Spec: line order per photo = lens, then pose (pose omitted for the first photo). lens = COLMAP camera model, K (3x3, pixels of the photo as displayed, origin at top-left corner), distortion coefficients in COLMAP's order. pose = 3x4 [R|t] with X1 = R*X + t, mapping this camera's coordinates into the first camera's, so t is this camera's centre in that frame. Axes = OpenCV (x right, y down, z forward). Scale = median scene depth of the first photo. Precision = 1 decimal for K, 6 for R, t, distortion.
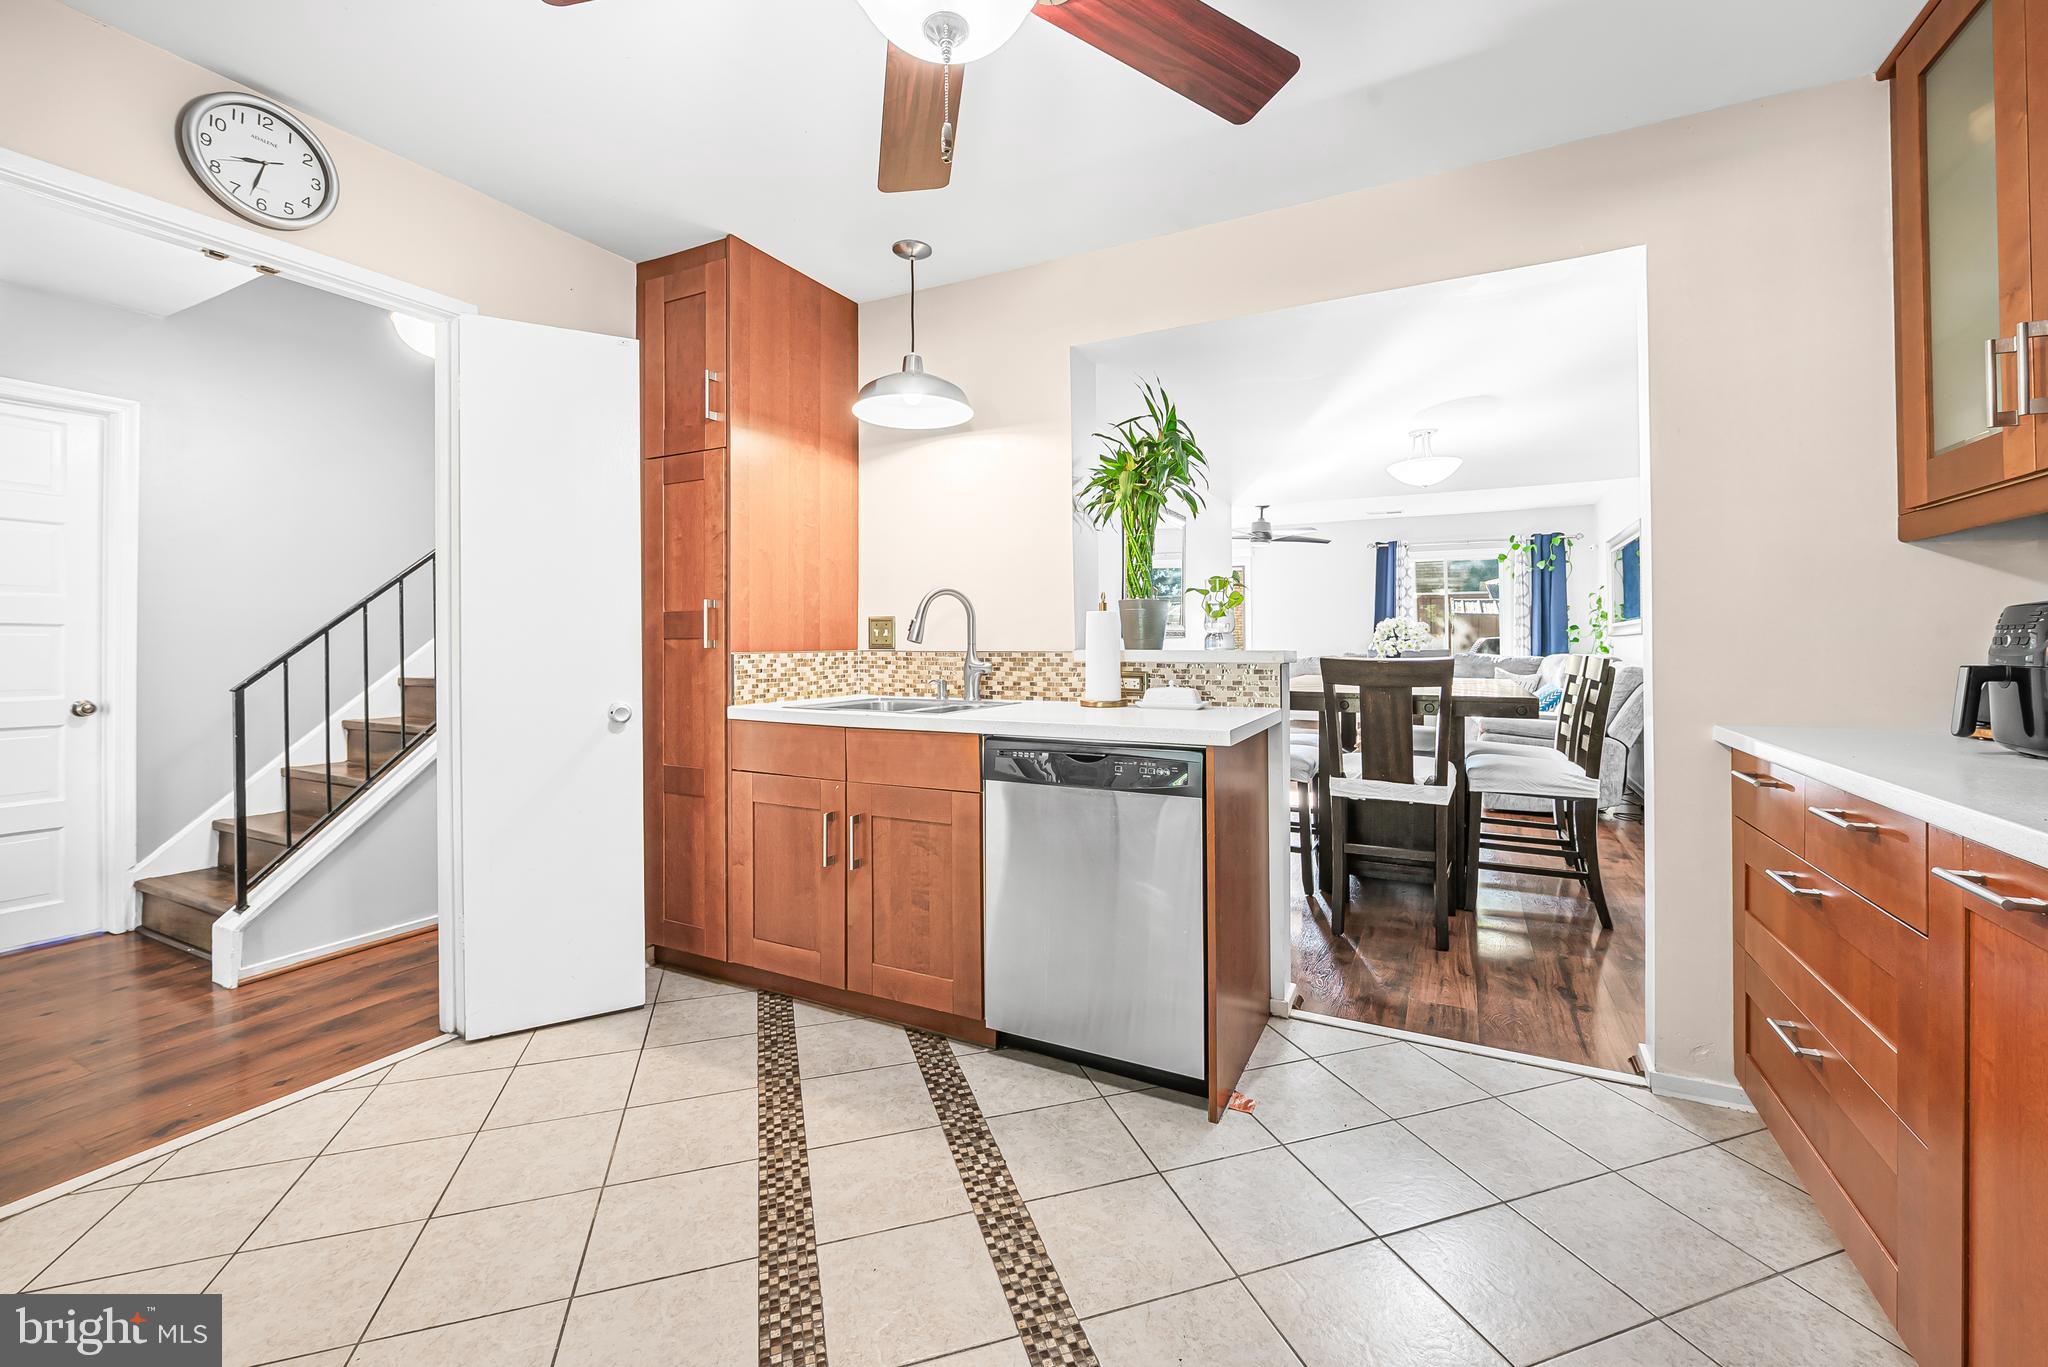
lens RADIAL K [[823.3, 0, 1037.6], [0, 823.3, 633.9], [0, 0, 1]] dist [-0.003584, -0.001029]
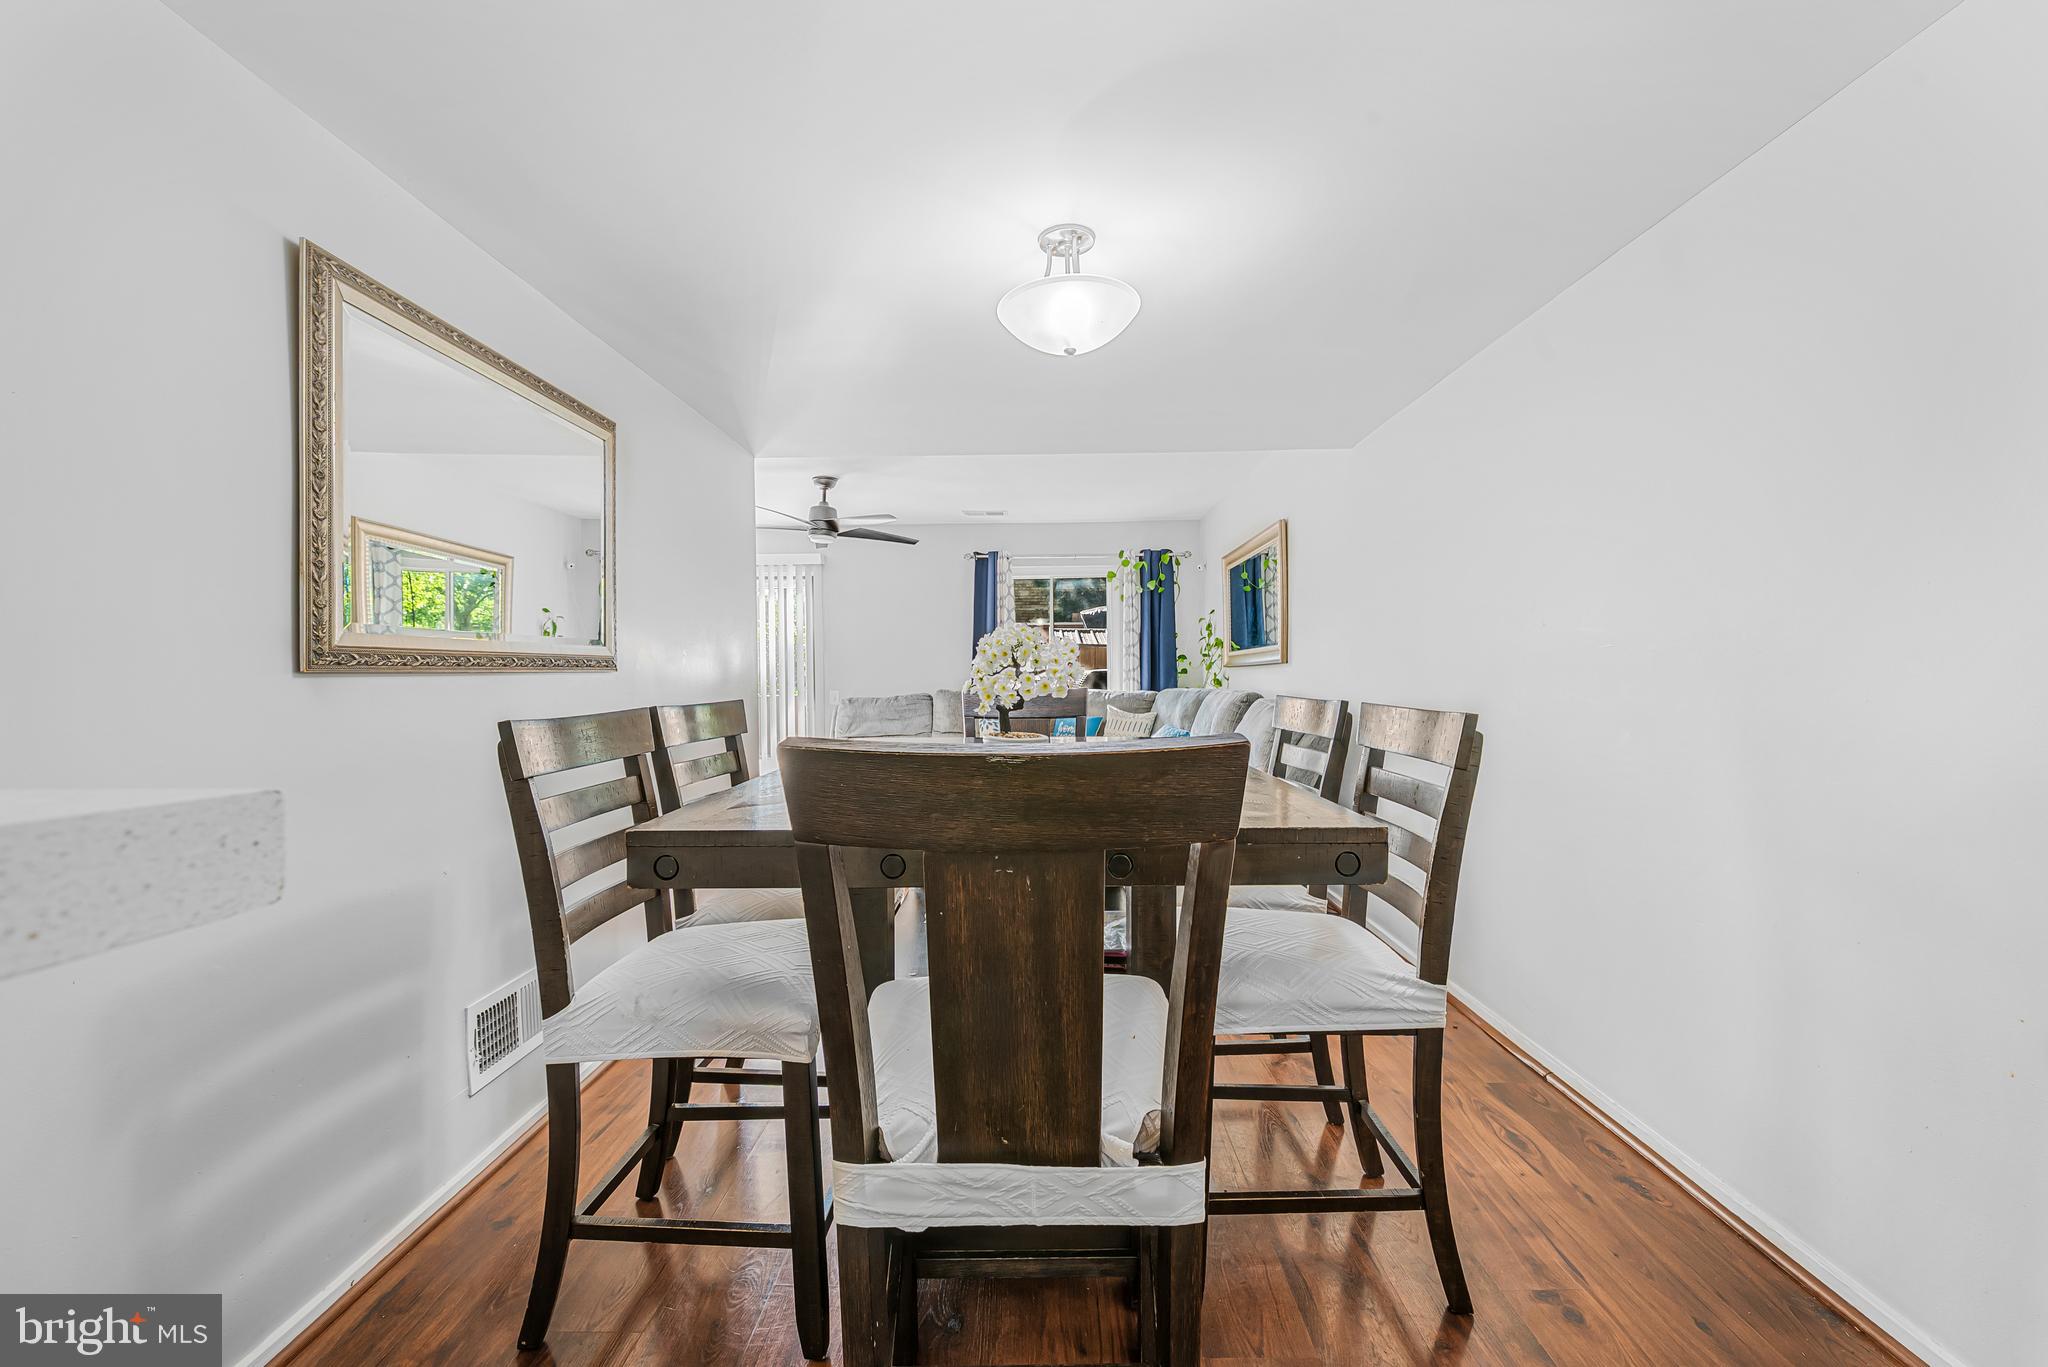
lens RADIAL K [[823.3, 0, 1020.1], [0, 823.3, 681.0], [0, 0, 1]] dist [-0.003584, -0.001029]
pose [[0.901965, -0.009797, 0.431697, 0.119084], [0.002836, 0.999855, 0.016766, 0.002101], [-0.431799, -0.013898, 0.901863, 0.291769]]
